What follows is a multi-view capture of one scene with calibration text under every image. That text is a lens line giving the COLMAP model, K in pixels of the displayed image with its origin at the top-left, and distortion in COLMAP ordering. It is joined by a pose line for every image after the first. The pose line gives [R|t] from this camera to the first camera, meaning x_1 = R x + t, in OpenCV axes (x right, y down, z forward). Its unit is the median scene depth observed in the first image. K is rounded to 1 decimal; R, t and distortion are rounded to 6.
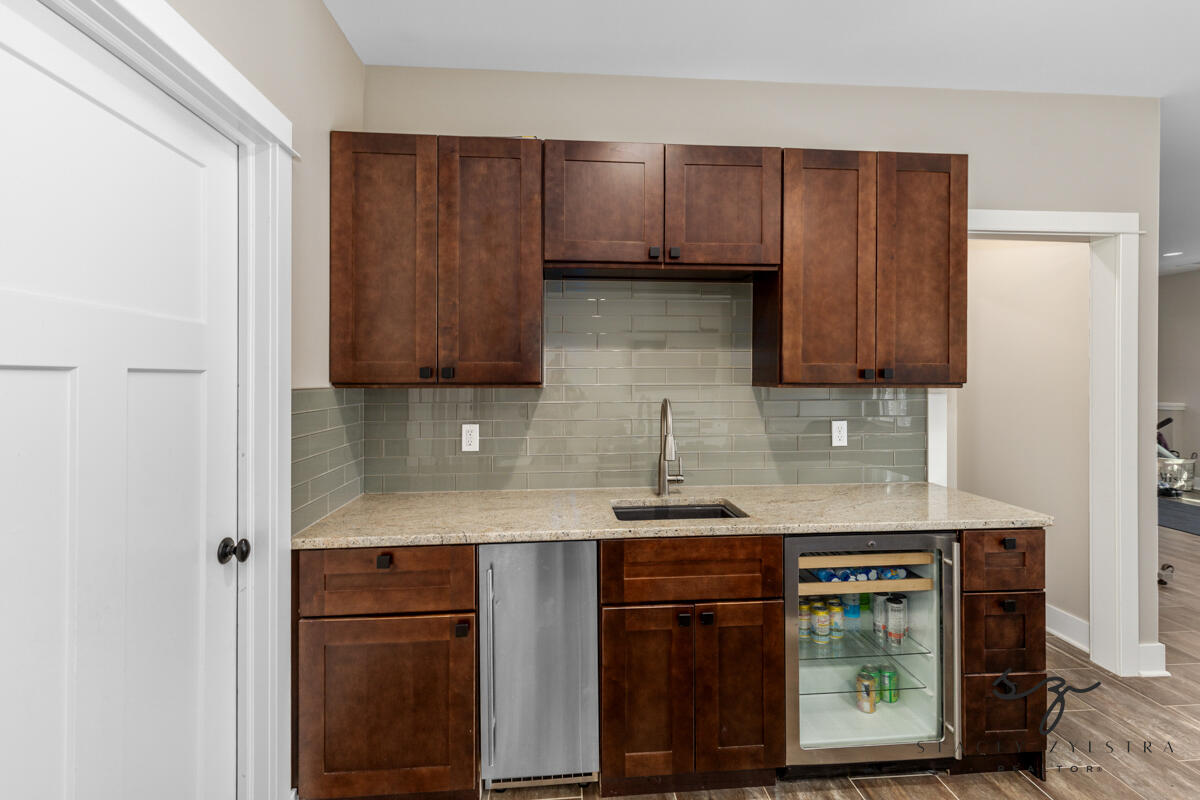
lens RADIAL K [[548.6, 0, 600.0], [0, 548.6, 374.1], [0, 0, 1]] dist [0.002382, 0.000134]
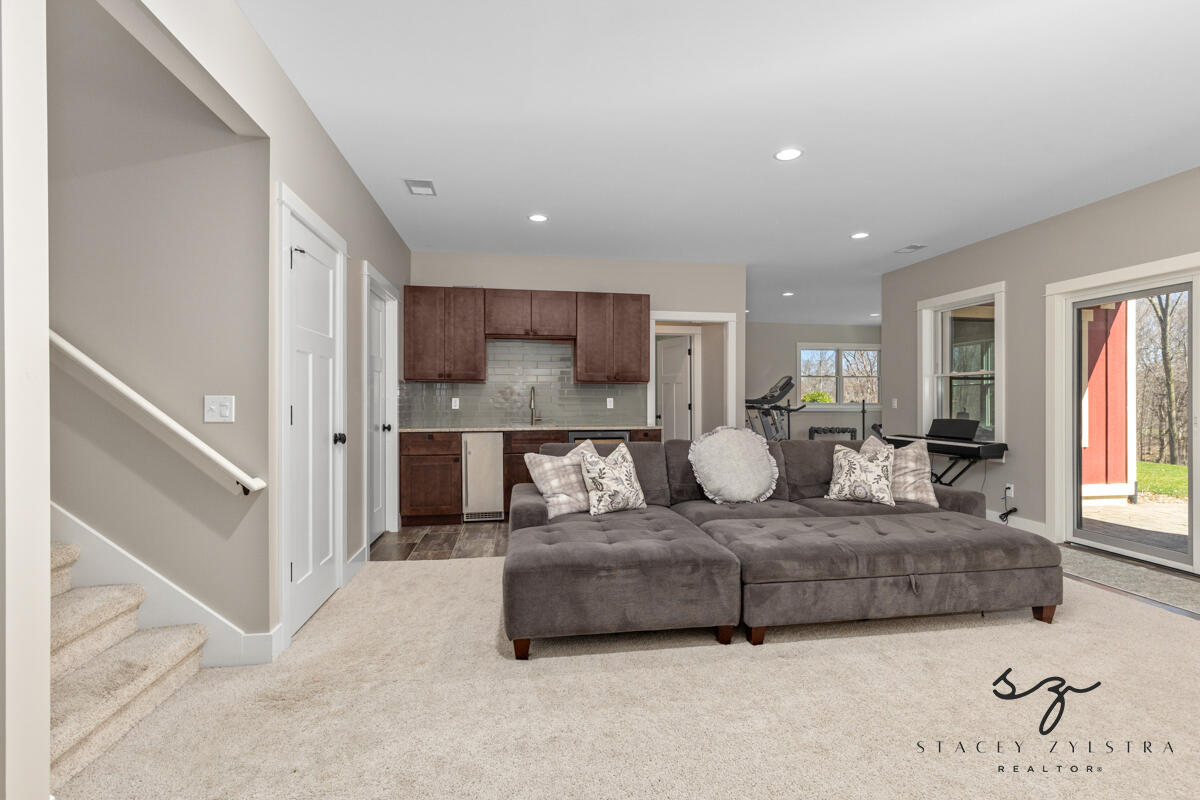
lens RADIAL K [[538.4, 0, 600.0], [0, 538.4, 400.0], [0, 0, 1]] dist [0.002609, 0.000119]
pose [[0.996535, 0.000929, 0.083174, 0.226212], [-0.000943, 1.000000, 0.000120, 0.108038], [-0.083174, -0.000198, 0.996535, -1.581232]]
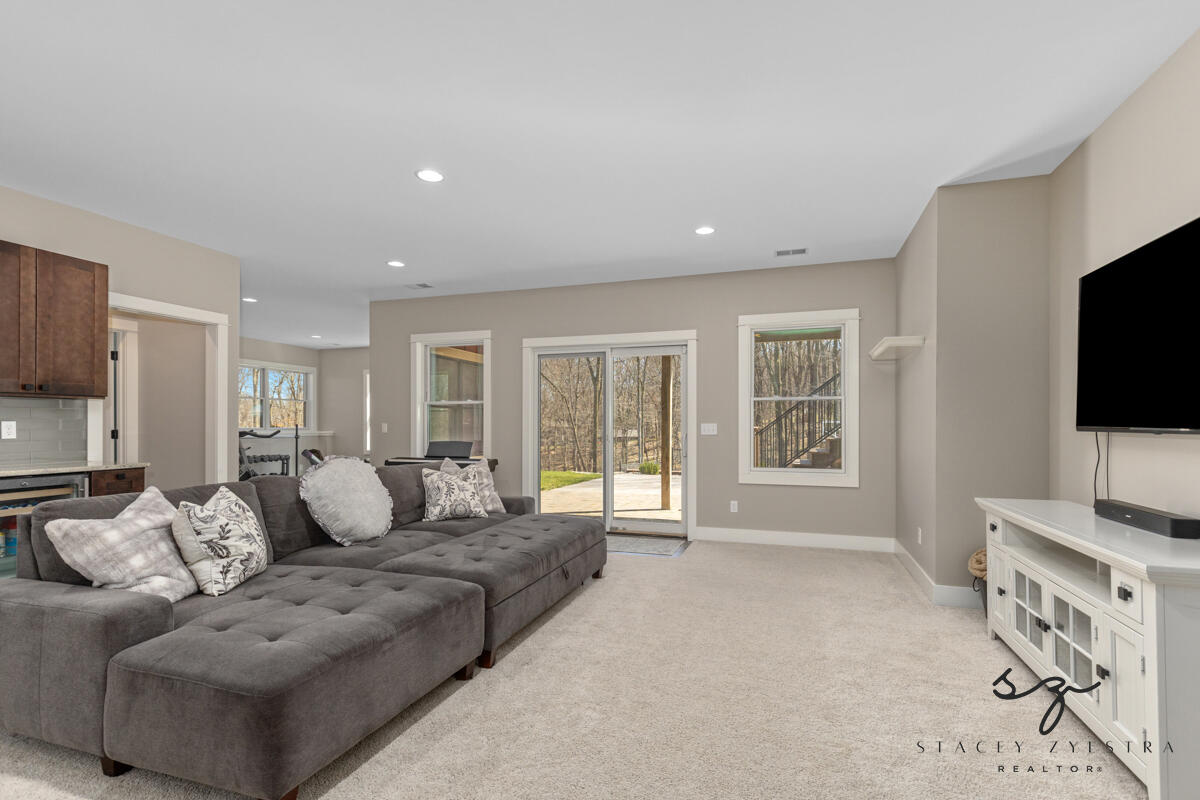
lens RADIAL K [[550.3, 0, 604.0], [0, 550.3, 424.7], [0, 0, 1]] dist [0.009345, 0.000366]
pose [[0.397411, 0.001436, 0.917640, -0.327493], [-0.001270, 0.999999, -0.001014, 0.108340], [-0.917640, -0.000763, 0.397412, -1.169820]]
